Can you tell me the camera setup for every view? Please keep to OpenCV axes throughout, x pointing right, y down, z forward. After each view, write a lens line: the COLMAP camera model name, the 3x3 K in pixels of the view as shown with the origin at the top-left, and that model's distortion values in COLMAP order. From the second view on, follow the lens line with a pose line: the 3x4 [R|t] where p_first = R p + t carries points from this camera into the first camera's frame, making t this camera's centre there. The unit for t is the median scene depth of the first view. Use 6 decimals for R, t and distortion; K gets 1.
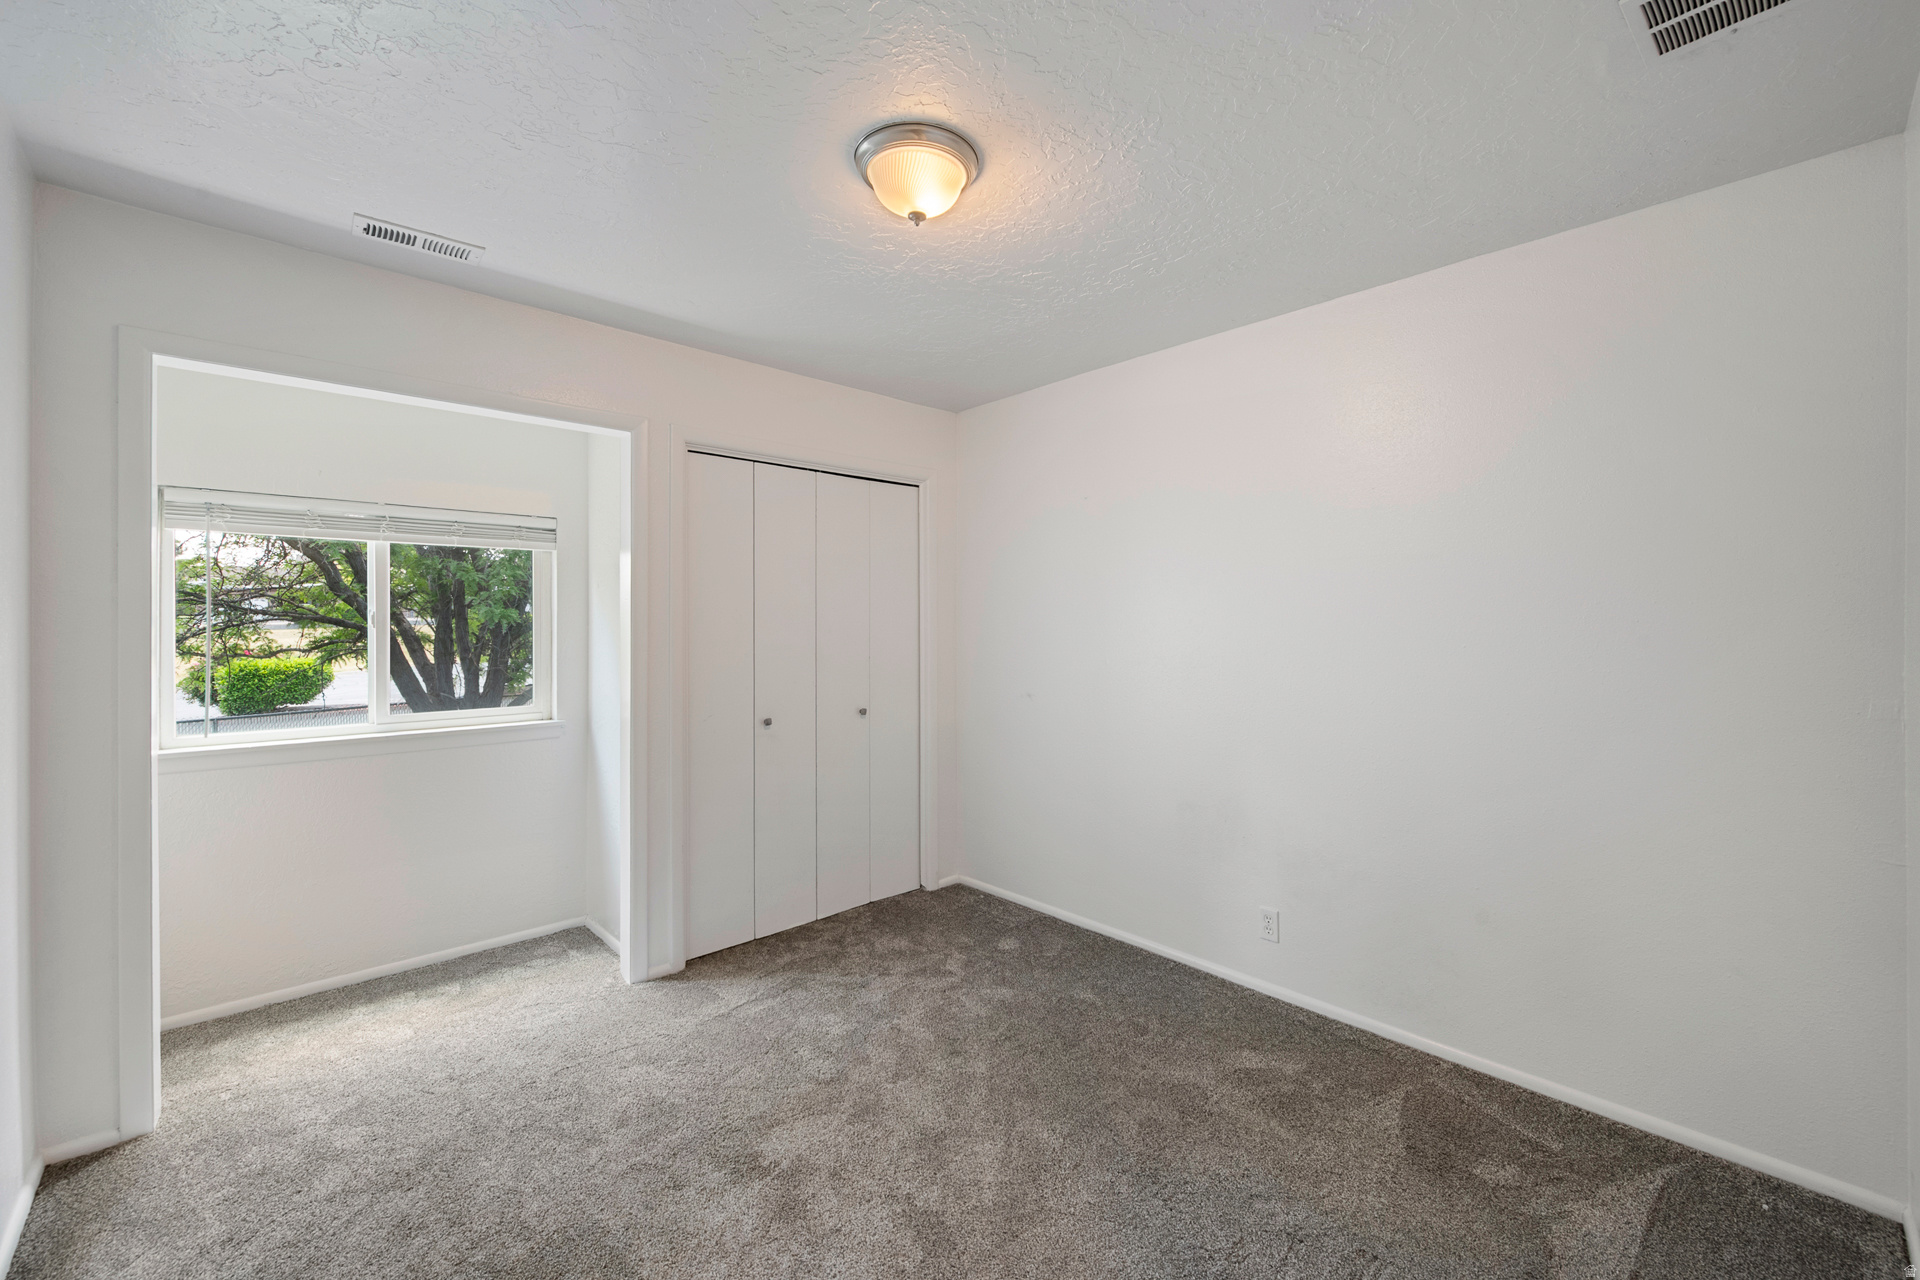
lens RADIAL K [[768.2, 0, 960.0], [0, 768.2, 640.0], [0, 0, 1]] dist [0.000501, -0.000298]
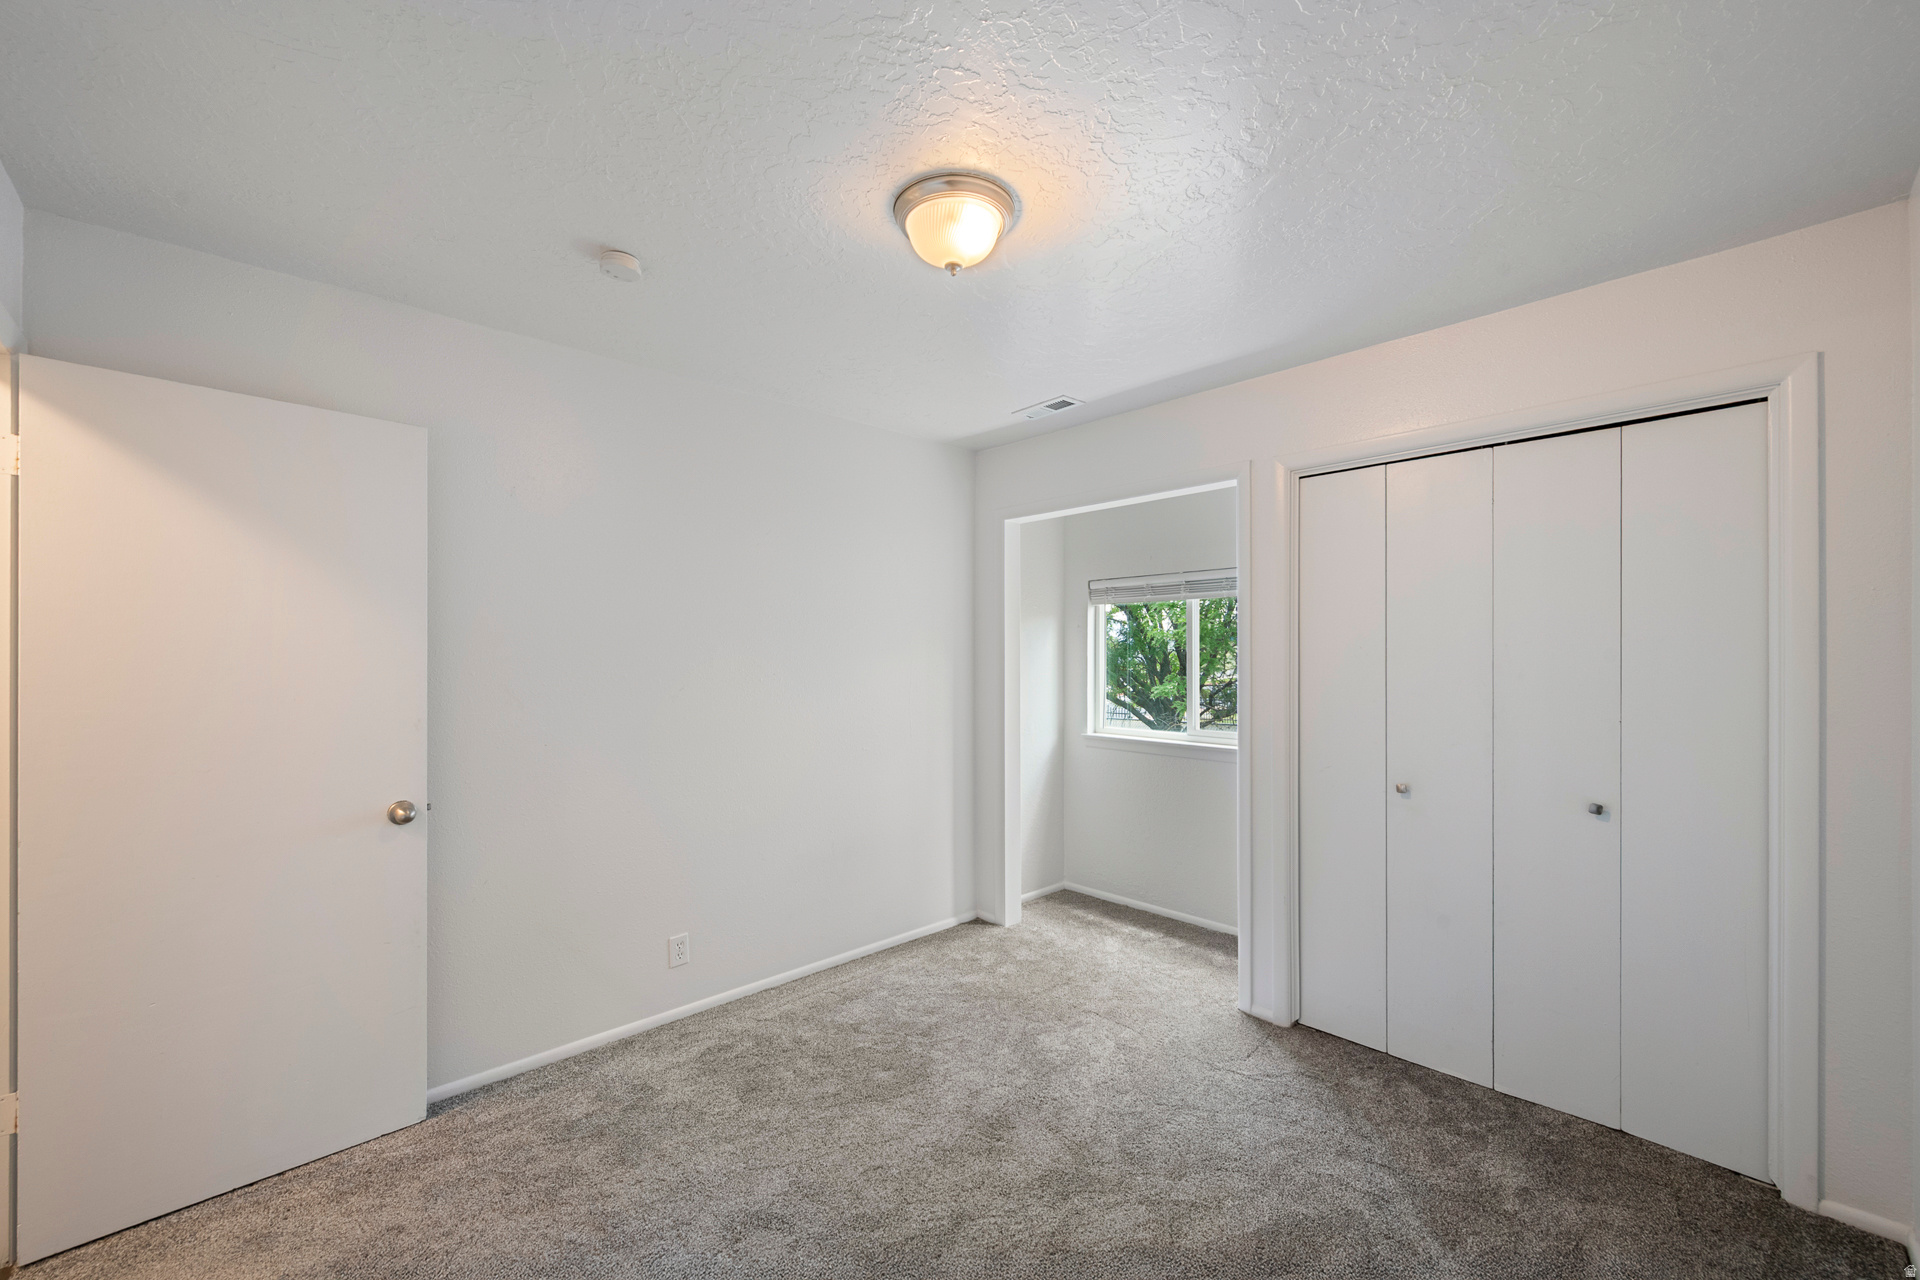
lens RADIAL K [[732.5, 0, 964.1], [0, 732.5, 679.8], [0, 0, 1]] dist [0.000584, 0.000046]
pose [[0.041414, 0.037166, -0.998451, 0.562463], [-0.013128, 0.999242, 0.036651, -0.032433], [0.999056, 0.011590, 0.041870, 0.605231]]
